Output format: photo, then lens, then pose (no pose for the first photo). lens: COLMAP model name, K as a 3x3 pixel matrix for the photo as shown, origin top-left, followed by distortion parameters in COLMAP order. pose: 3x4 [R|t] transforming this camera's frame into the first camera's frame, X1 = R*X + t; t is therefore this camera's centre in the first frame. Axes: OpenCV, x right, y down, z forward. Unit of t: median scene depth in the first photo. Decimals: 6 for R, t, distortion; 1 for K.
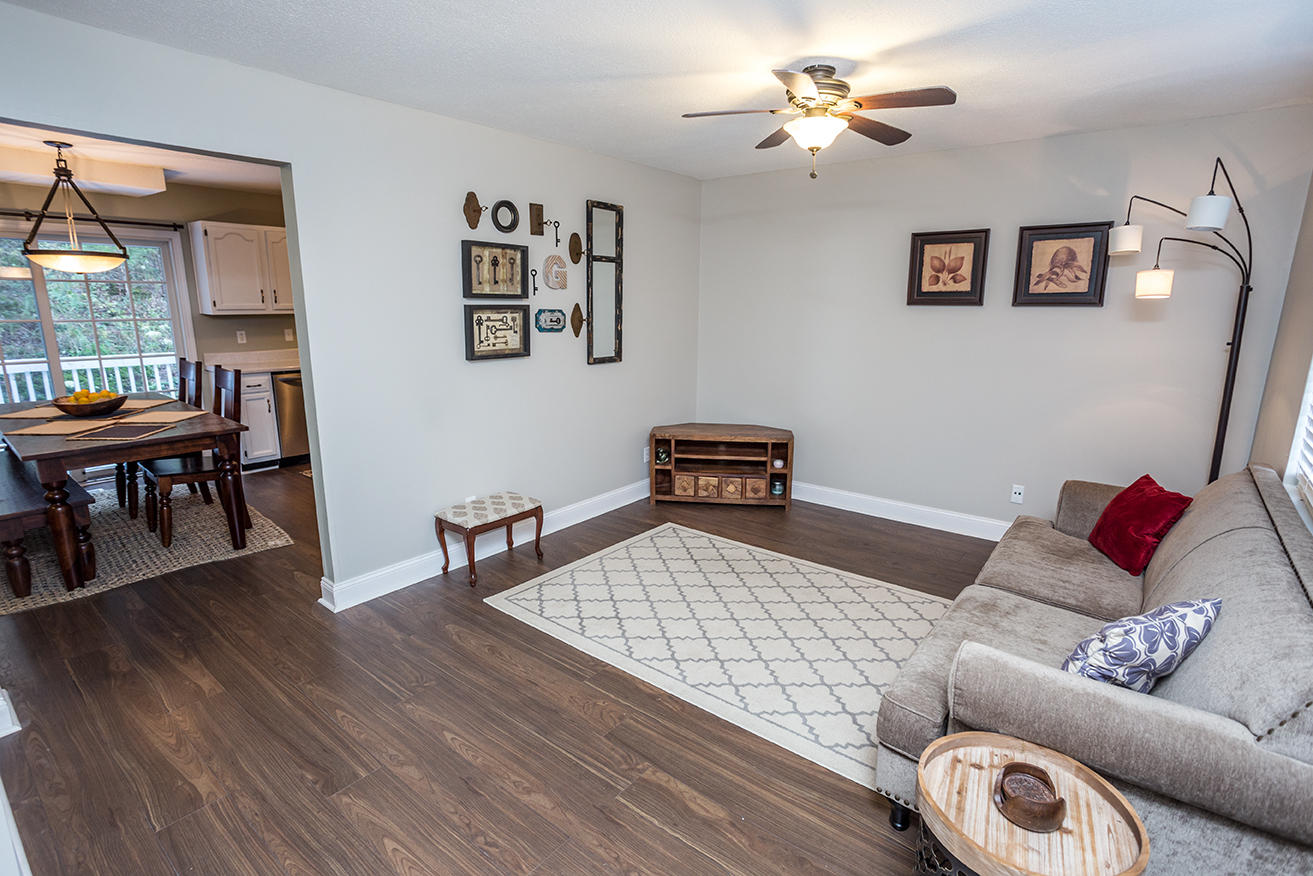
lens RADIAL K [[623.2, 0, 656.5], [0, 623.2, 438.0], [0, 0, 1]] dist [0.000149, 0.000001]
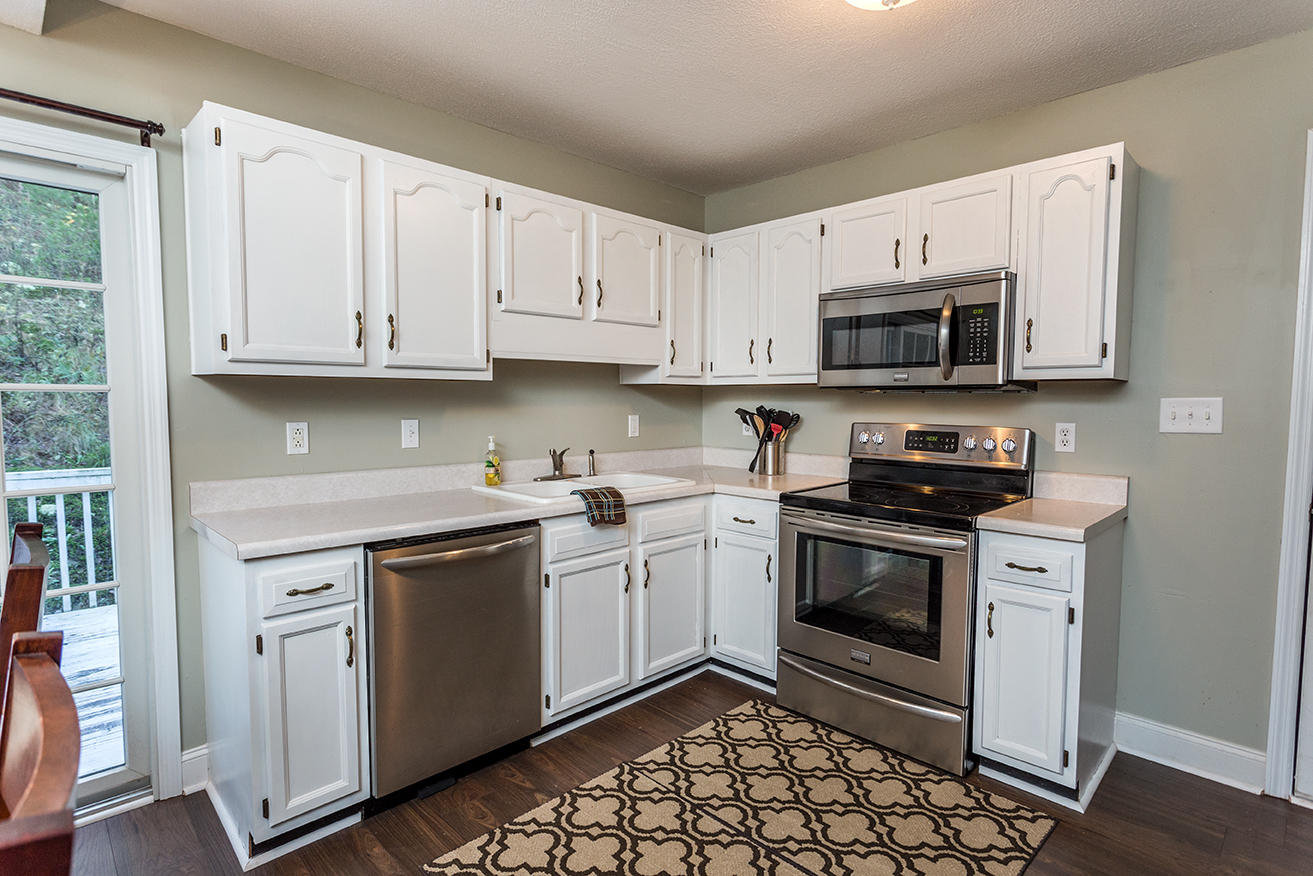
lens RADIAL K [[666.2, 0, 656.5], [0, 666.2, 438.0], [0, 0, 1]] dist [0.000412, 0.000170]
pose [[0.994189, 0.005150, -0.107527, -0.423491], [-0.020610, 0.989485, -0.143159, -0.113868], [0.105659, 0.144543, 0.983841, 0.655385]]
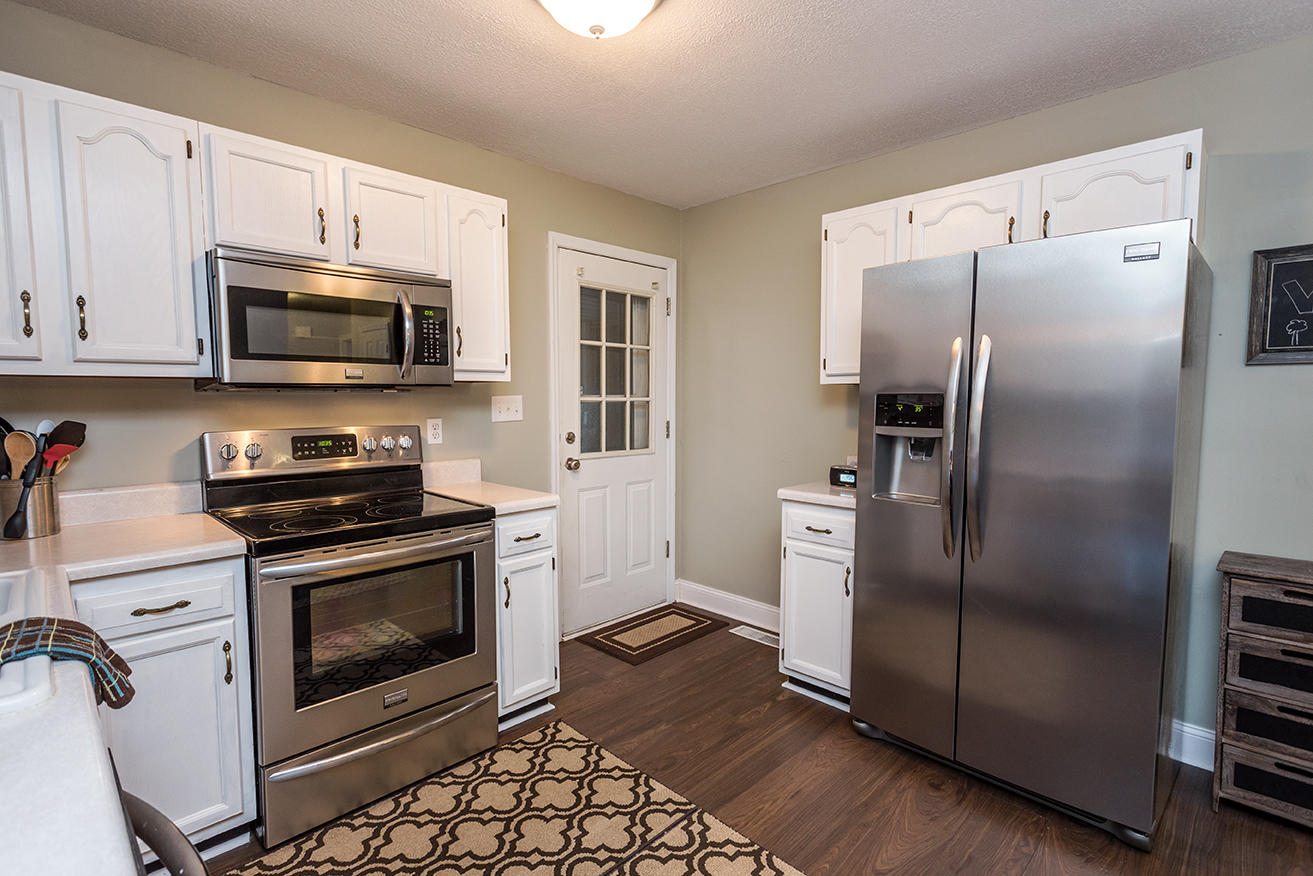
lens RADIAL K [[623.2, 0, 656.5], [0, 623.2, 438.0], [0, 0, 1]] dist [0.000149, 0.000001]
pose [[0.095968, -0.074242, 0.992612, -0.784150], [0.203480, 0.977619, 0.053447, -0.199205], [-0.974364, 0.196848, 0.108927, 1.039973]]
